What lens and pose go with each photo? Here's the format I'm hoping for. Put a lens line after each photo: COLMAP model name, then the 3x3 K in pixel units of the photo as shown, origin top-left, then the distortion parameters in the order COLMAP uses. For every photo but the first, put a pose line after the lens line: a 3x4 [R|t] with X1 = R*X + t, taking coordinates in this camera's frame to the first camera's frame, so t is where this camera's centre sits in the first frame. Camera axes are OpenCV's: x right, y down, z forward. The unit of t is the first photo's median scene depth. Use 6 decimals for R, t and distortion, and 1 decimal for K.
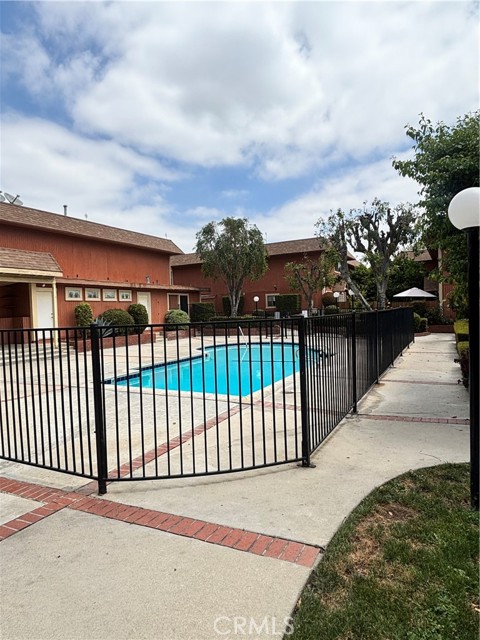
lens RADIAL K [[390.0, 0, 235.1], [0, 390.0, 326.3], [0, 0, 1]] dist [0.005824, -0.008299]
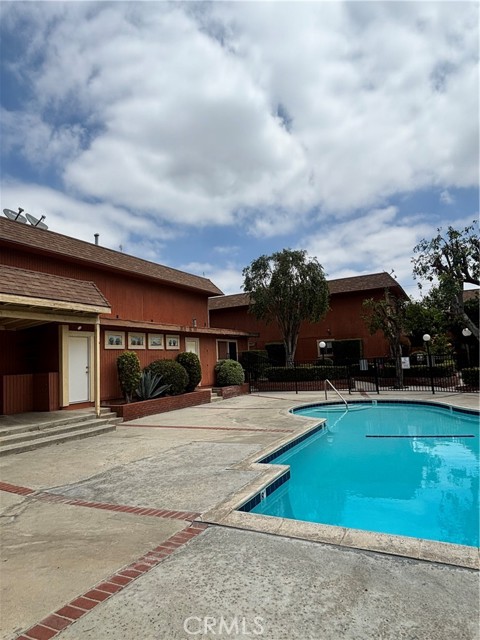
lens RADIAL K [[390.0, 0, 242.6], [0, 390.0, 320.1], [0, 0, 1]] dist [0.005824, -0.008299]
pose [[0.999025, -0.021409, 0.038599, -0.154080], [0.026966, 0.988356, -0.149749, -0.001849], [-0.034943, 0.150643, 0.987970, 0.196450]]
